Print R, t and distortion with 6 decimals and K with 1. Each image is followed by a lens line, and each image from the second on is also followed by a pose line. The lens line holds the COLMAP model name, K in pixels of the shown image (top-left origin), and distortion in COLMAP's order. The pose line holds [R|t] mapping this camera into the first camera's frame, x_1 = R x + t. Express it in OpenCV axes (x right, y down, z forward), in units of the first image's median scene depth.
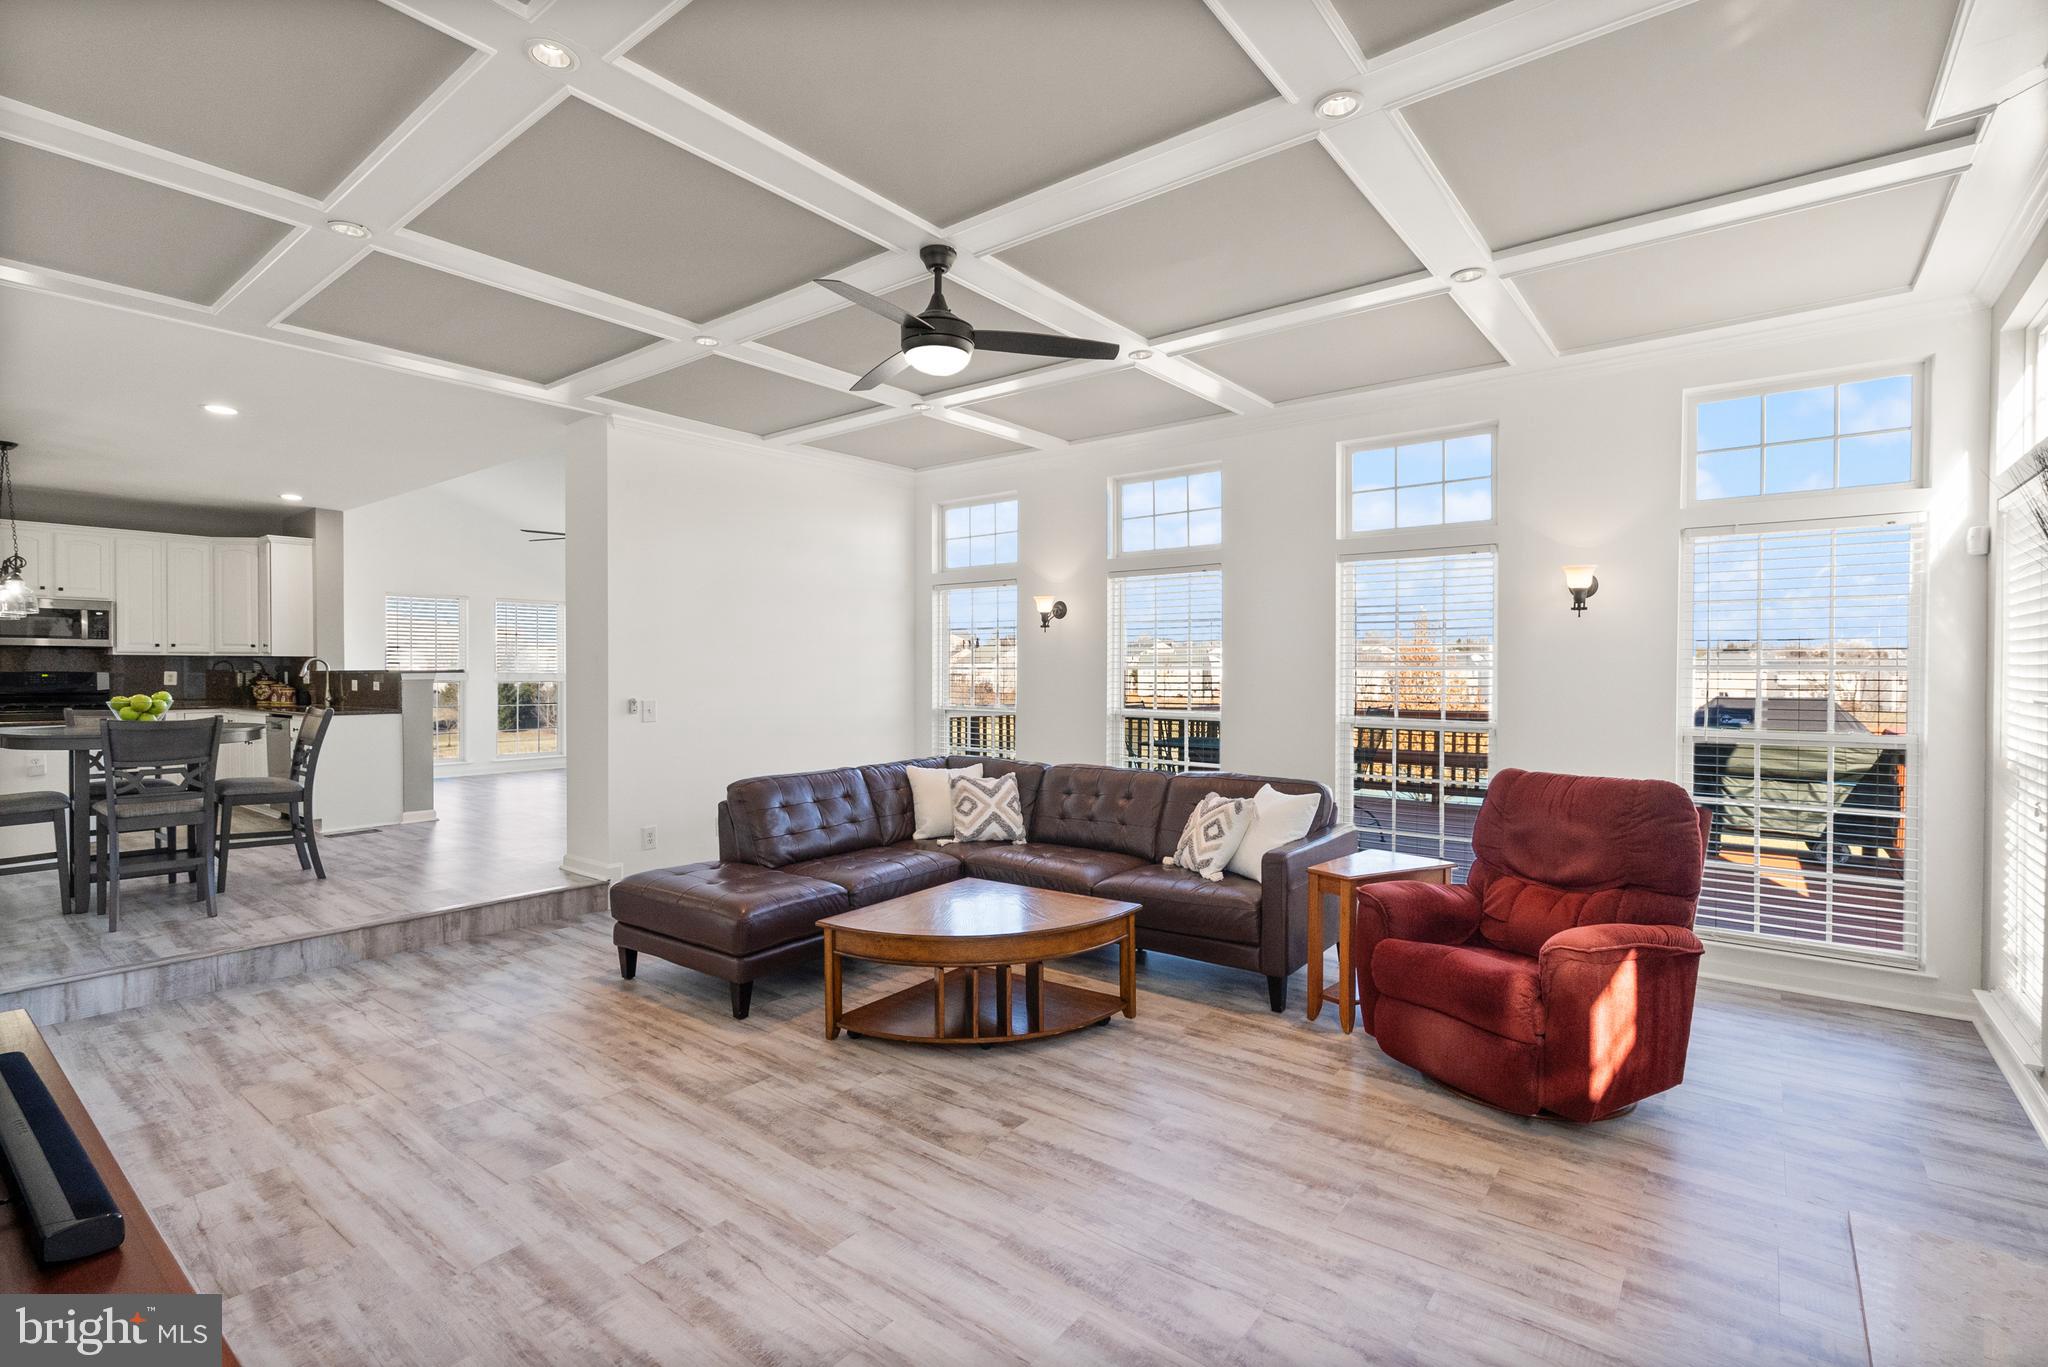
lens RADIAL K [[948.8, 0, 1018.0], [0, 948.8, 681.3], [0, 0, 1]] dist [-0.006318, 0.003516]
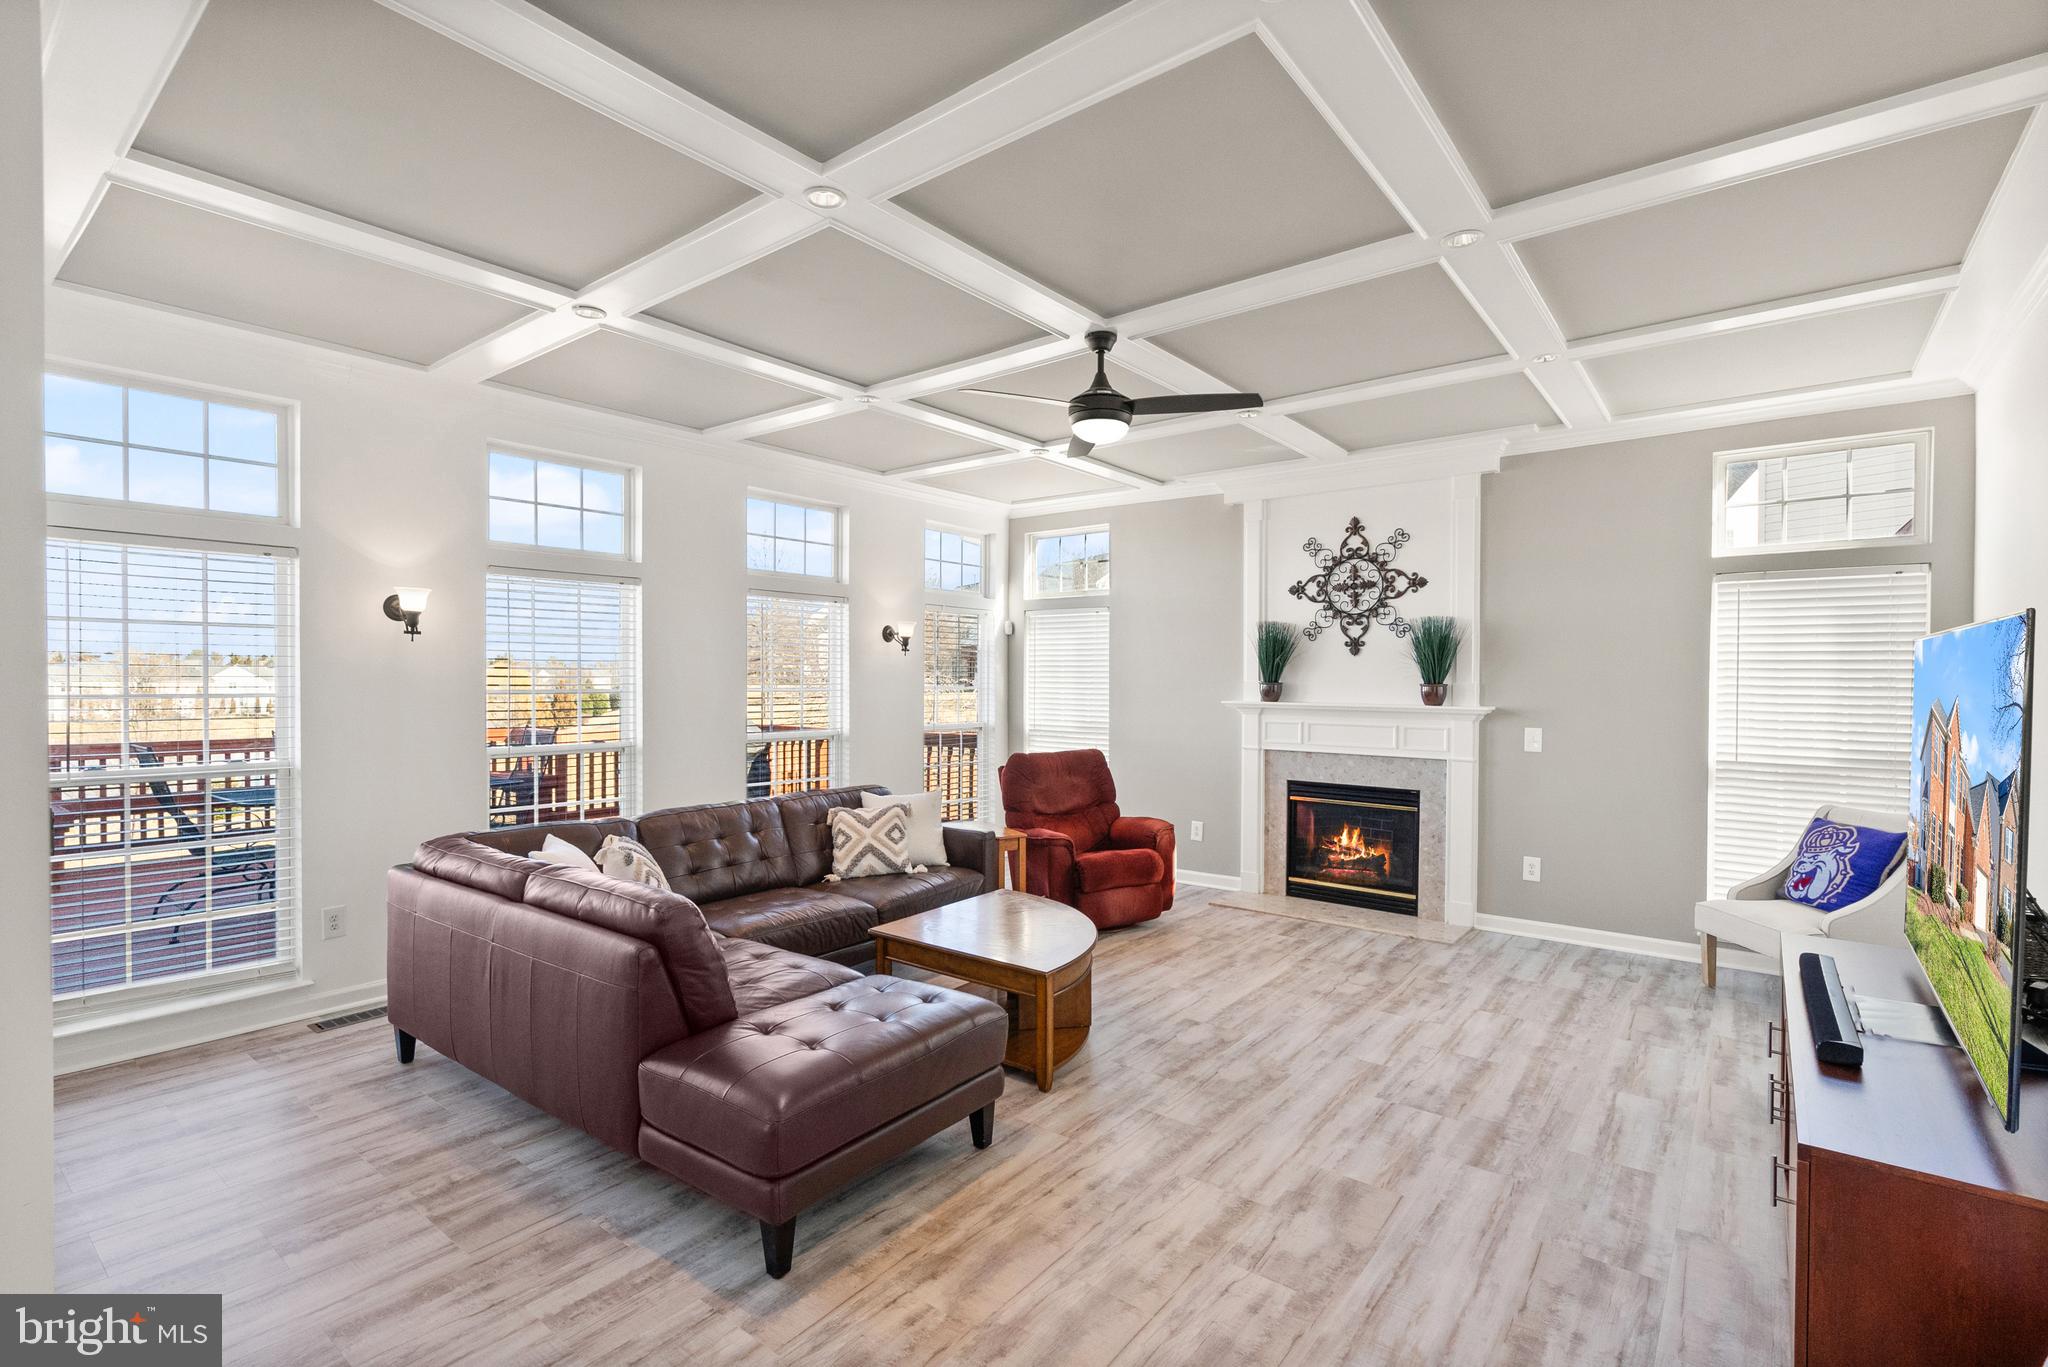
lens RADIAL K [[948.8, 0, 1023.3], [0, 948.8, 683.5], [0, 0, 1]] dist [-0.006318, 0.003516]
pose [[-0.006655, -0.003094, 0.999973, -1.149399], [0.013043, 0.999910, 0.003181, -0.033529], [-0.999893, 0.013064, -0.006614, 1.029461]]
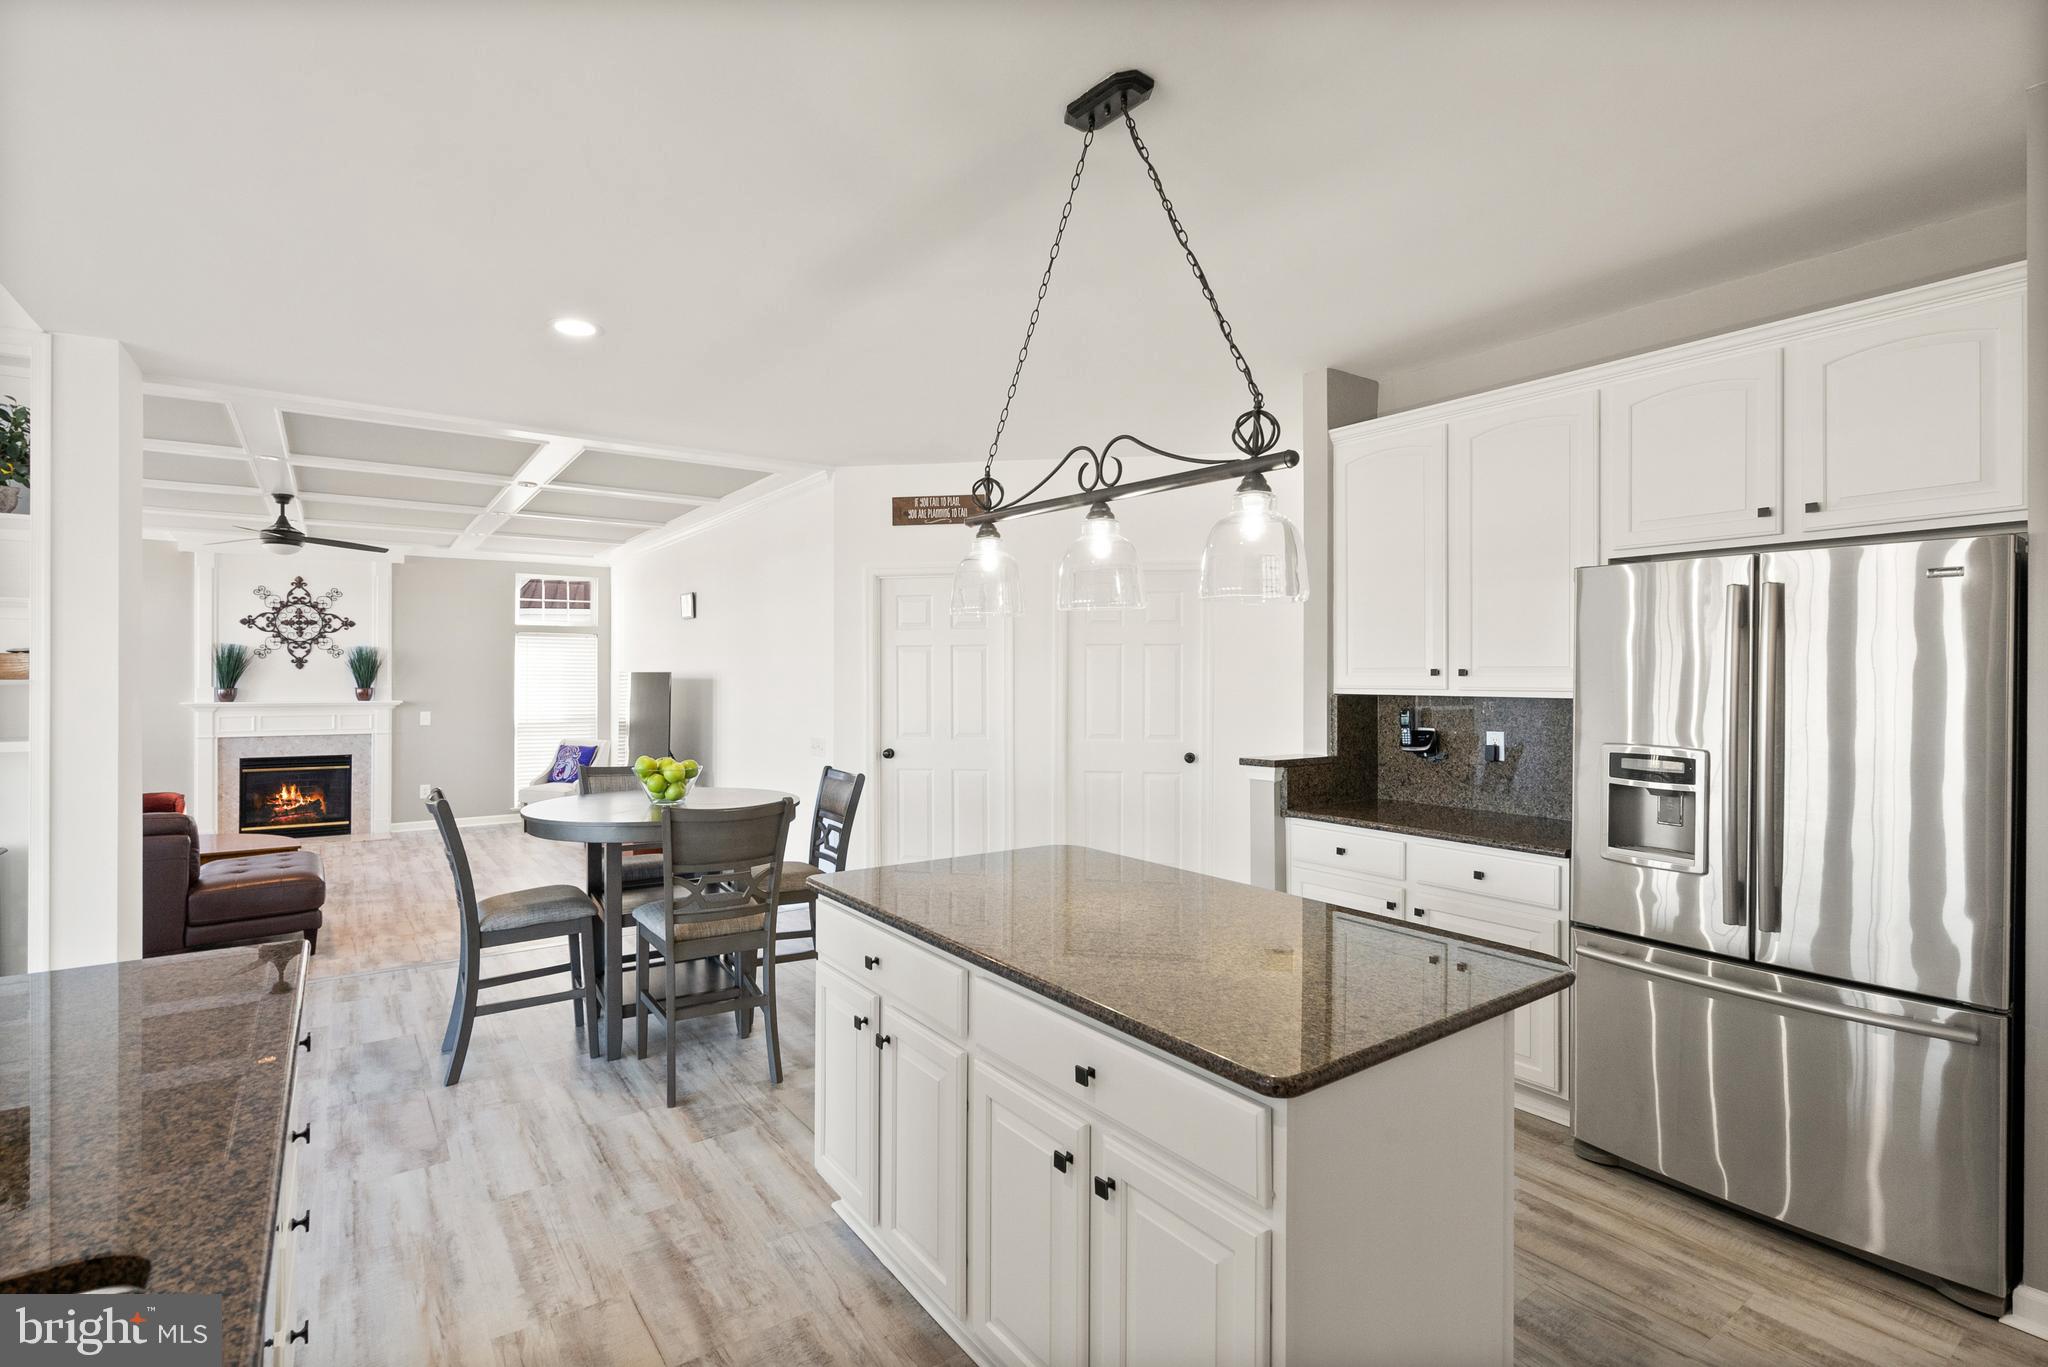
lens RADIAL K [[948.8, 0, 998.5], [0, 948.8, 667.3], [0, 0, 1]] dist [-0.006318, 0.003516]
pose [[-0.957923, 0.001069, 0.287024, -1.978432], [0.004182, 0.999939, 0.010232, -0.094320], [-0.286995, 0.011002, -0.957869, 2.326113]]
